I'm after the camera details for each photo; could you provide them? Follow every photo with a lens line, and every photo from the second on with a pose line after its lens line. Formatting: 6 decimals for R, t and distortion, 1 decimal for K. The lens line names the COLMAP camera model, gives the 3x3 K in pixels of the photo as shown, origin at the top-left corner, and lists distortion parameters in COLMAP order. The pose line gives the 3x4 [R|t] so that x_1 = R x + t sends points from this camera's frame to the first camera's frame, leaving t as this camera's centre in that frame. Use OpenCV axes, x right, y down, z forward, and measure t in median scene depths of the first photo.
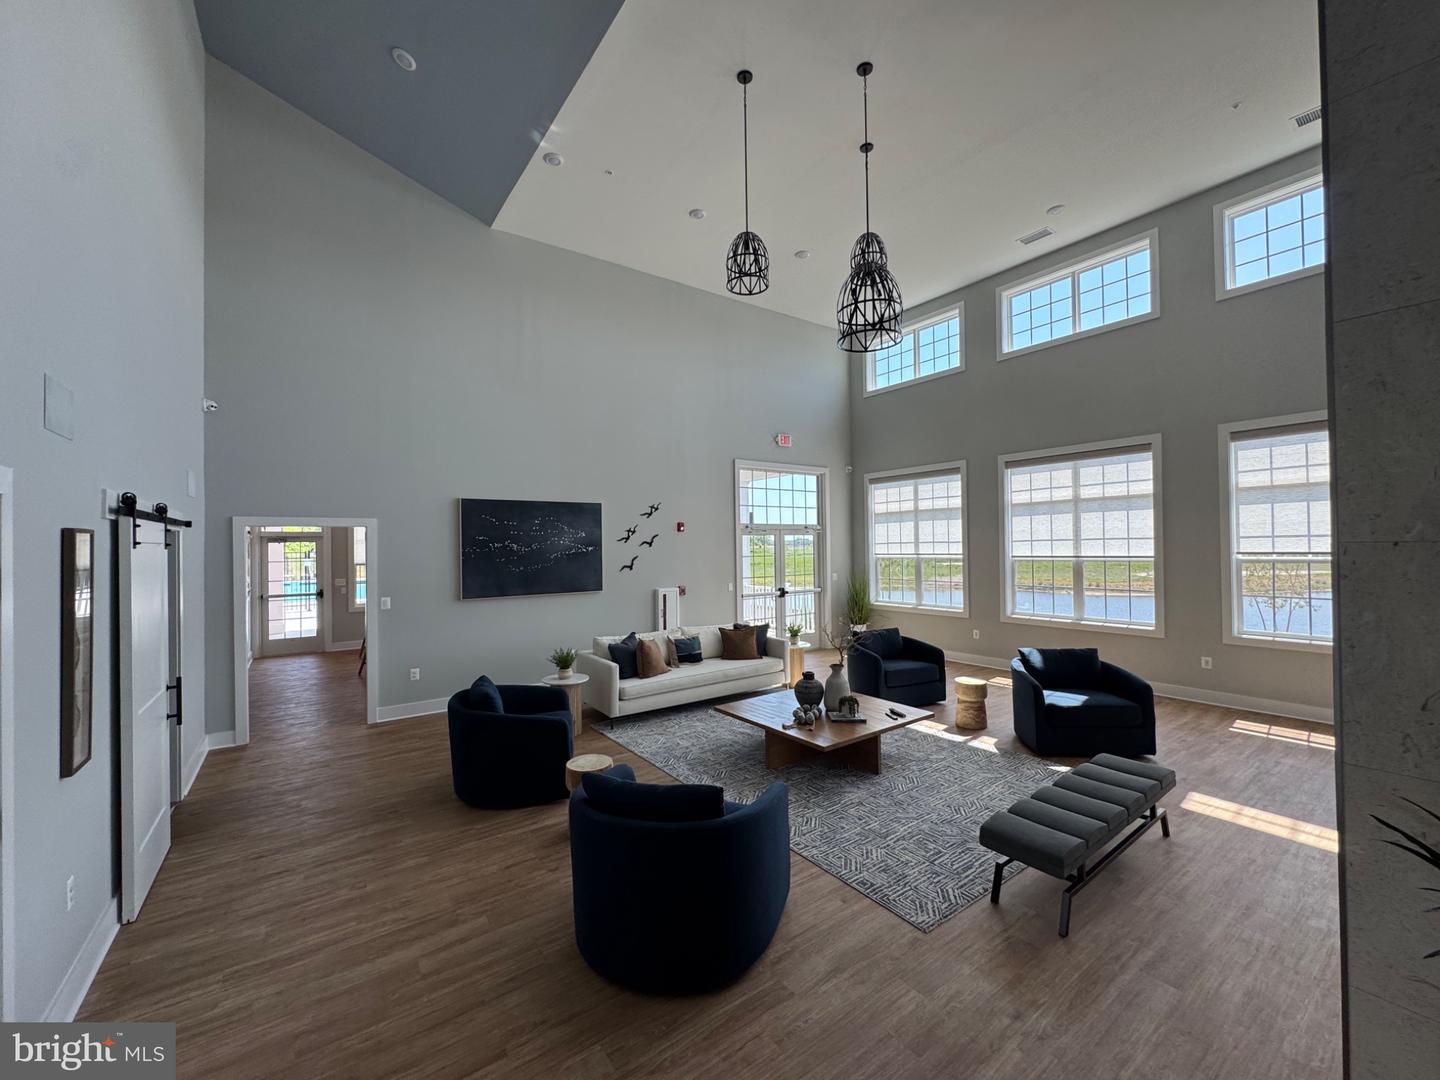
lens RADIAL K [[572.2, 0, 715.9], [0, 572.2, 542.6], [0, 0, 1]] dist [-0.001736, -0.000366]
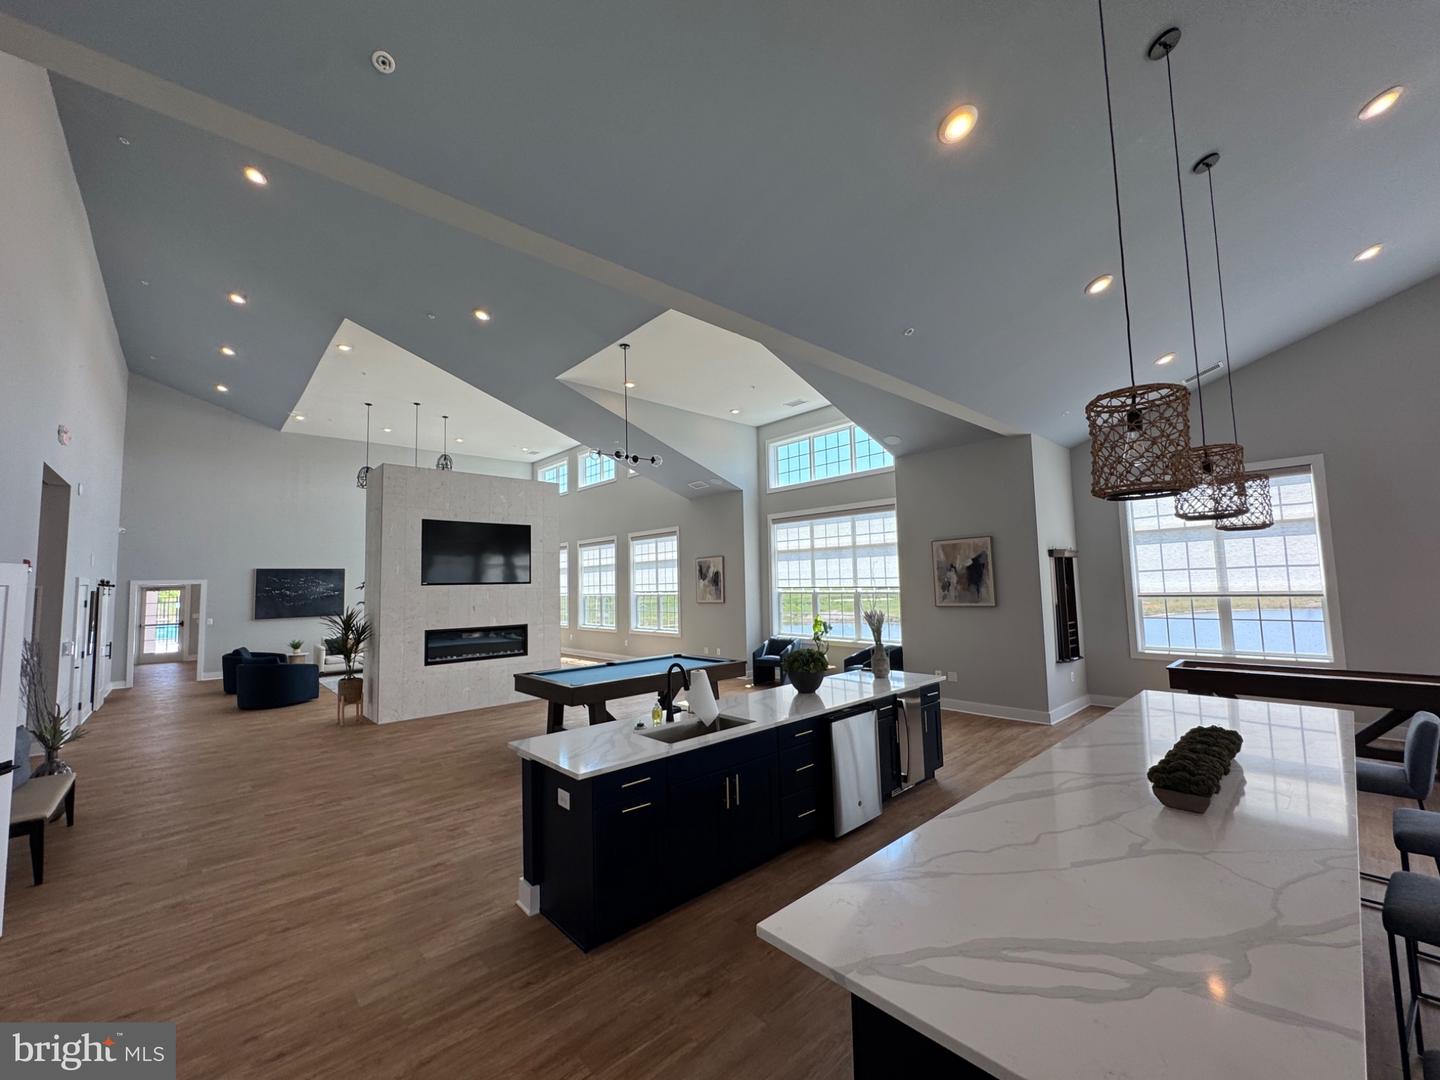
lens RADIAL K [[581.3, 0, 713.5], [0, 581.3, 535.6], [0, 0, 1]] dist [-0.000973, -0.000041]
pose [[0.993580, -0.000526, 0.113131, 0.541128], [0.009059, 0.997148, -0.074929, -0.015681], [-0.112769, 0.075473, 0.990751, -0.711009]]
